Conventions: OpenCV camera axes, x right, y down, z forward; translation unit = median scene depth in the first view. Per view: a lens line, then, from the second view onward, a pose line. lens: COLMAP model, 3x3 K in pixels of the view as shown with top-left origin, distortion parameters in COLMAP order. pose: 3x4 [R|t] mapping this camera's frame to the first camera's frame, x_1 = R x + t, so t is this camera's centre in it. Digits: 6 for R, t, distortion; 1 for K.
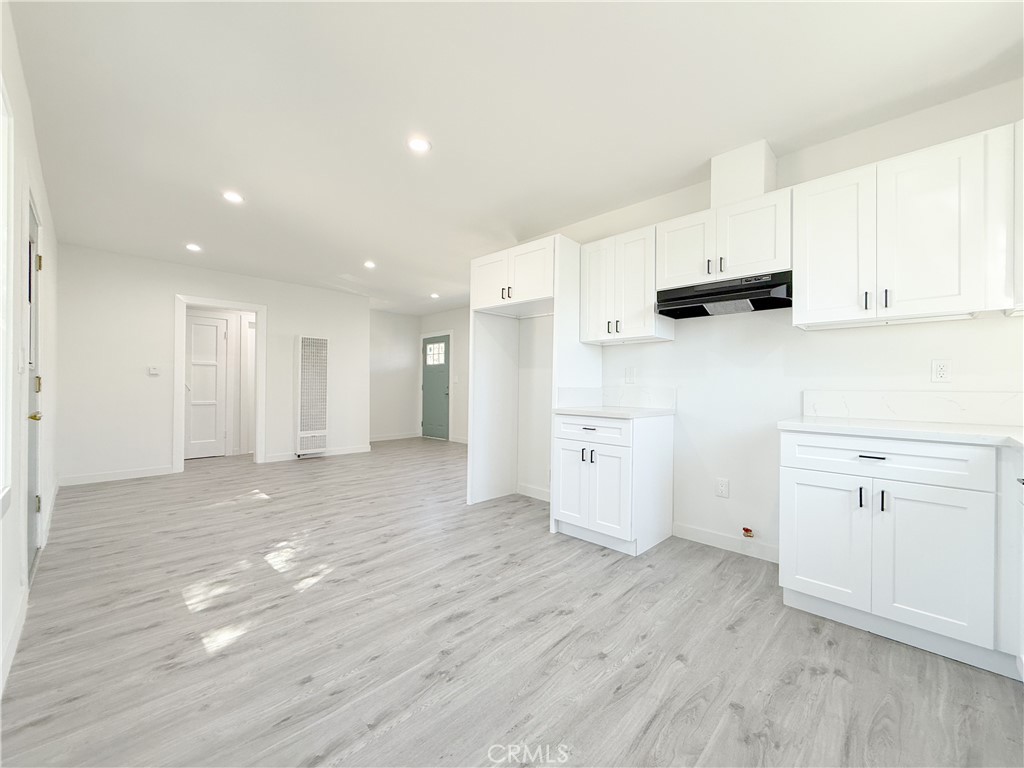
lens RADIAL K [[410.5, 0, 510.3], [0, 410.5, 385.5], [0, 0, 1]] dist [-0.000749, 0.001109]
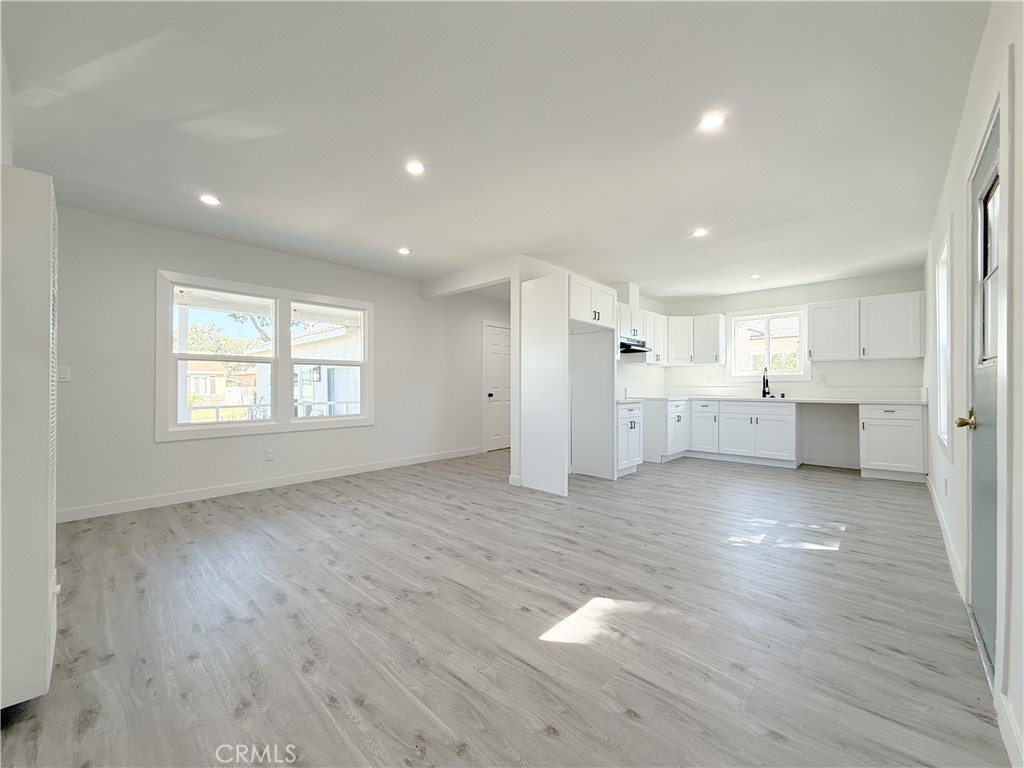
lens RADIAL K [[410.5, 0, 509.6], [0, 410.5, 384.5], [0, 0, 1]] dist [-0.000749, 0.001109]
pose [[-0.018583, -0.002958, 0.999823, -1.547413], [0.001957, 0.999994, 0.002995, -0.011497], [-0.999825, 0.002012, -0.018578, 1.528056]]
